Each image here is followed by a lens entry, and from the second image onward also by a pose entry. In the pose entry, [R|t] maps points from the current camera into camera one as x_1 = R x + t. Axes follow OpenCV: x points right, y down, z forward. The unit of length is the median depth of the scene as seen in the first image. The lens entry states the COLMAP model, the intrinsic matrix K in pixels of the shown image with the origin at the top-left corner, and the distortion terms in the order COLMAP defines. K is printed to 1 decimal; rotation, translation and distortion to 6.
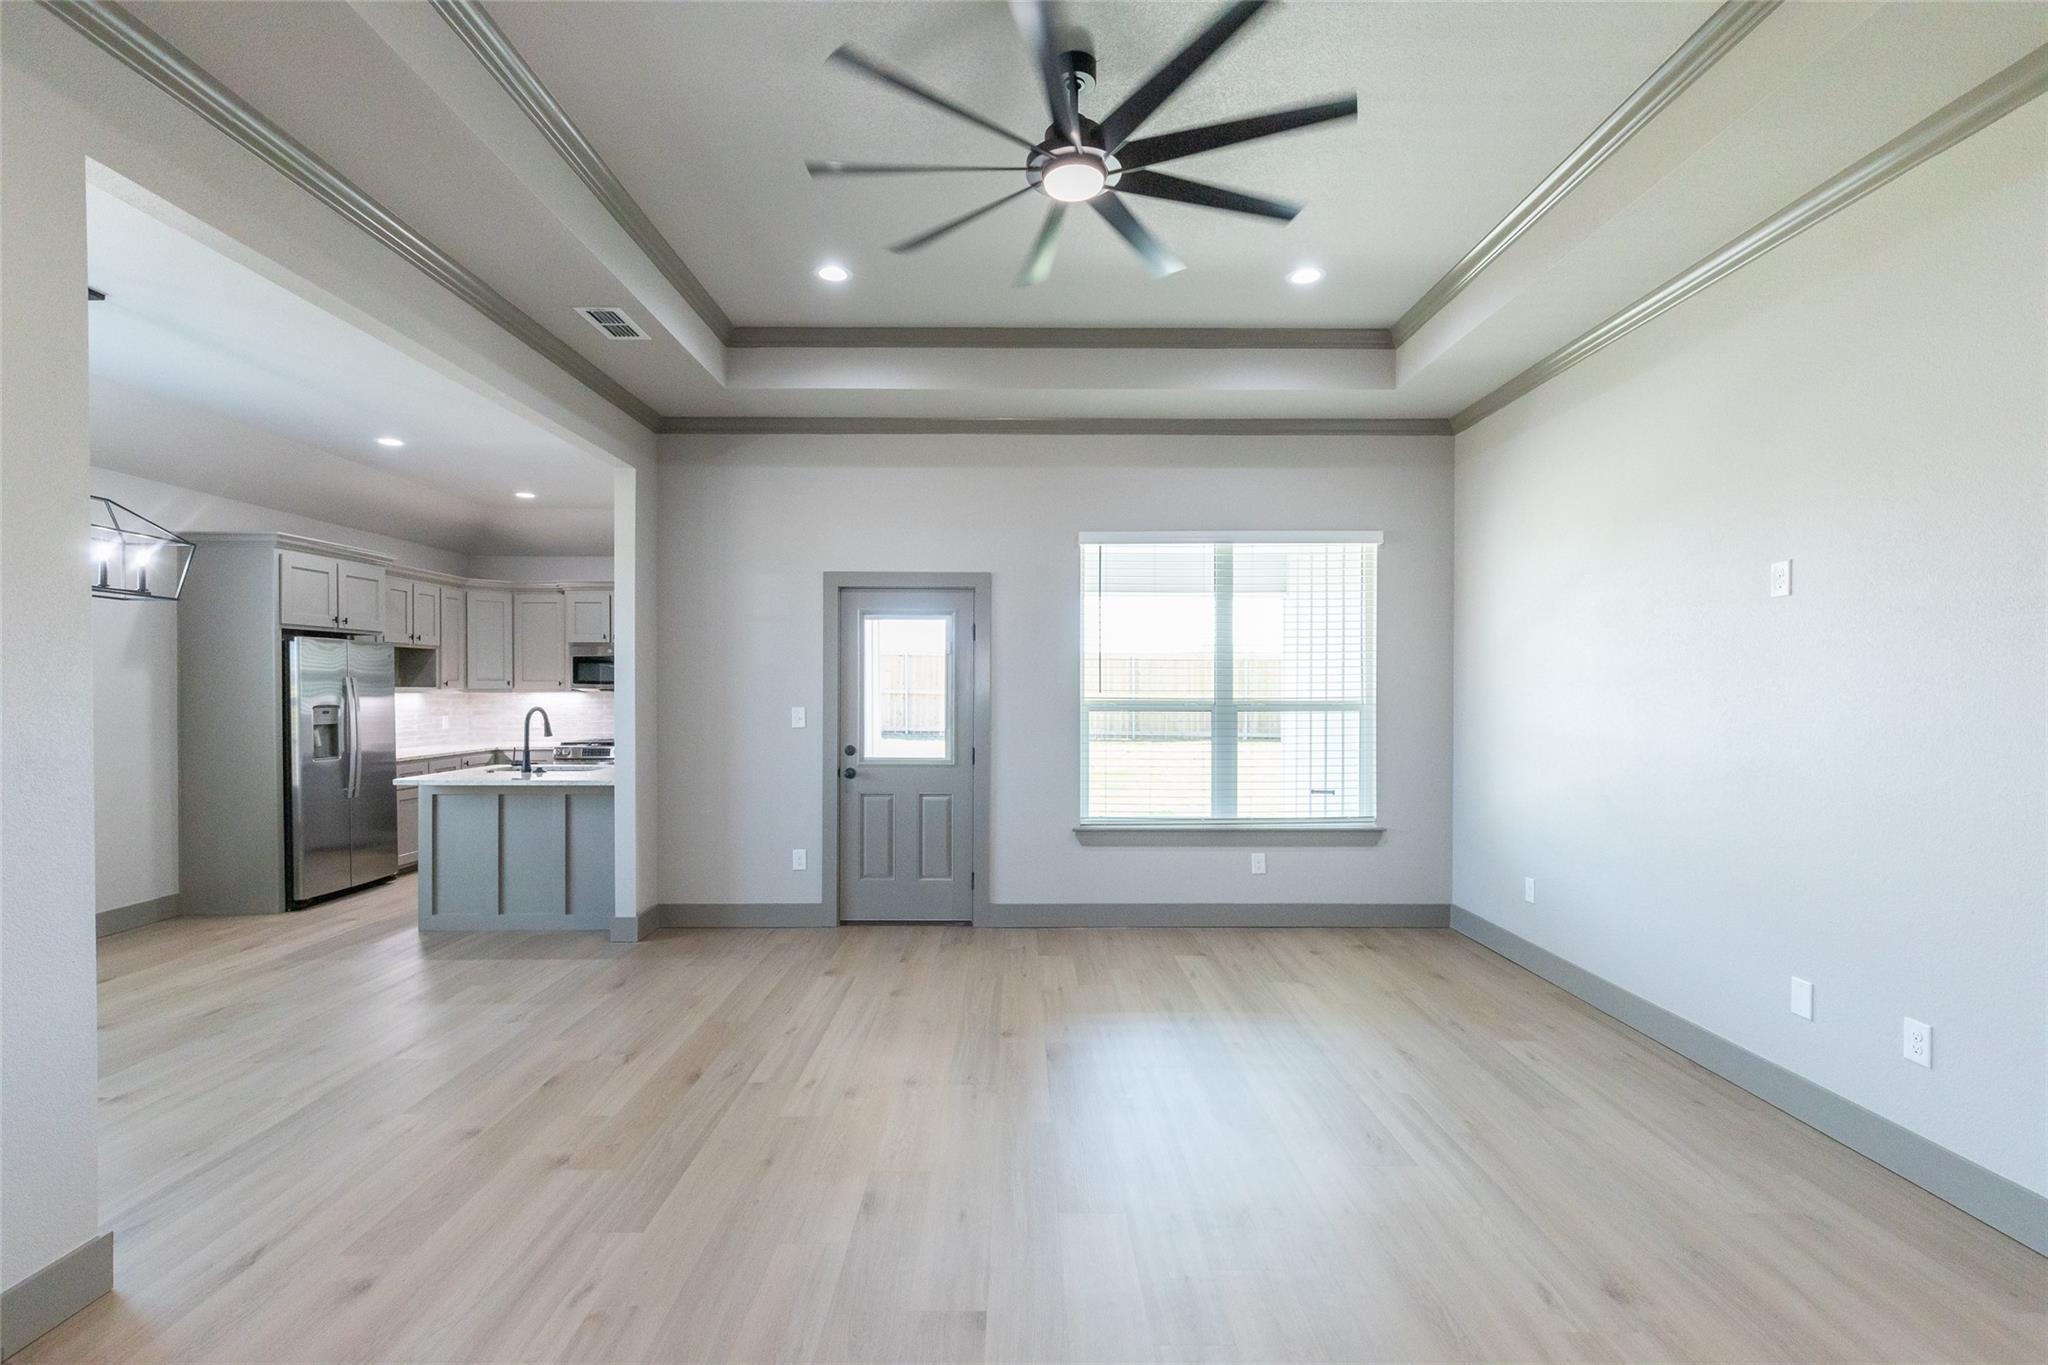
lens RADIAL K [[912.6, 0, 1023.1], [0, 912.6, 686.5], [0, 0, 1]] dist [0.001633, 0.000109]
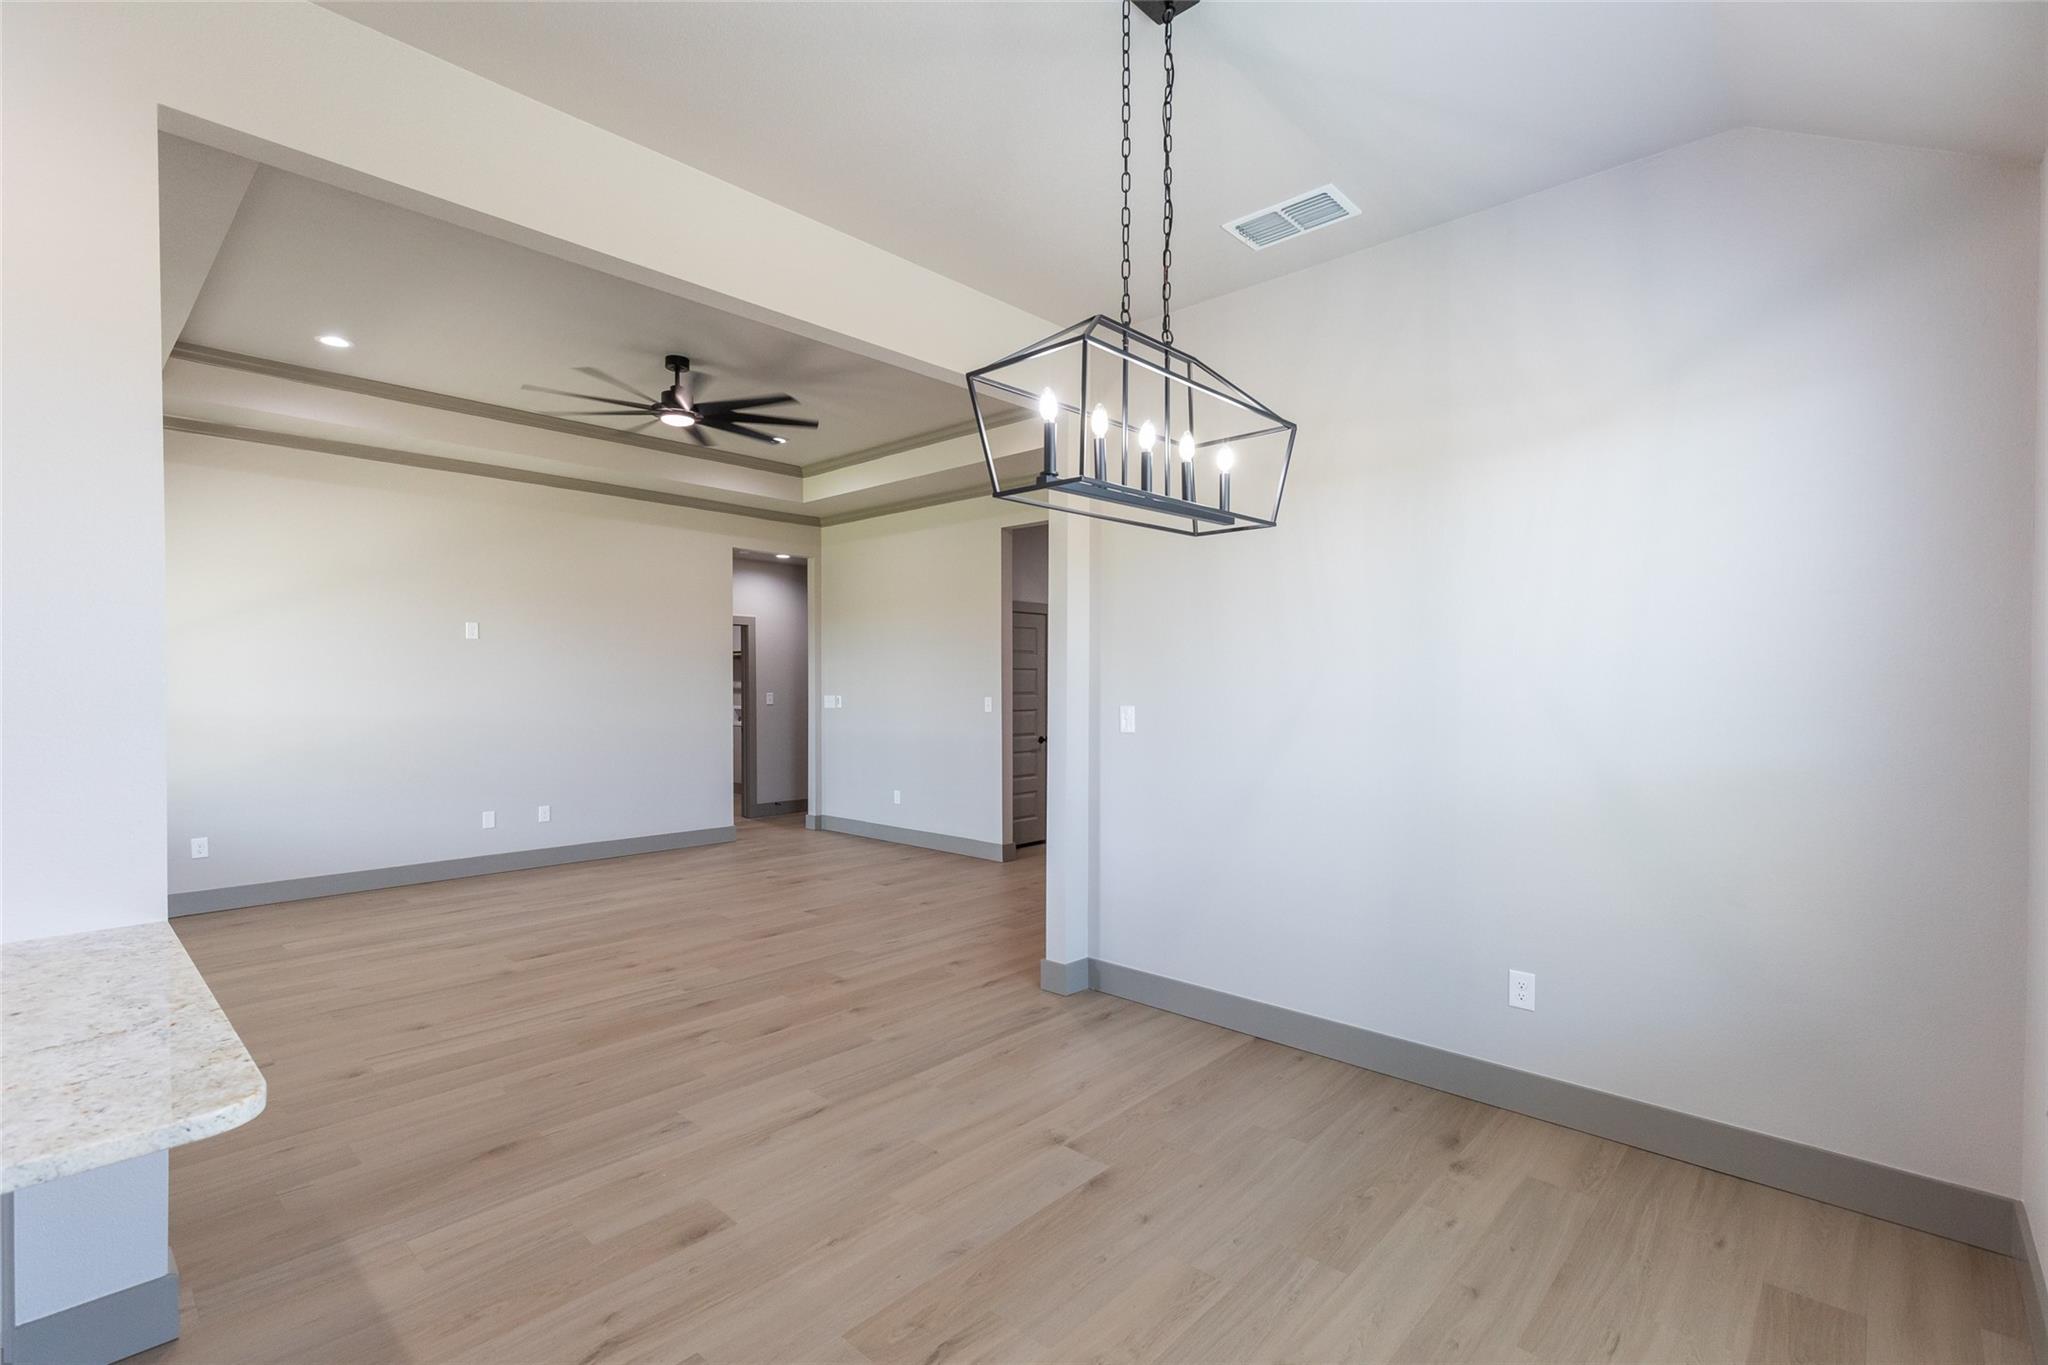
lens RADIAL K [[928.5, 0, 1010.4], [0, 928.5, 696.5], [0, 0, 1]] dist [-0.000192, 0.000046]
pose [[-0.716869, -0.012447, 0.697096, -0.913092], [-0.003094, 0.999888, 0.014672, 0.001773], [-0.697201, 0.008361, -0.716827, 0.969050]]
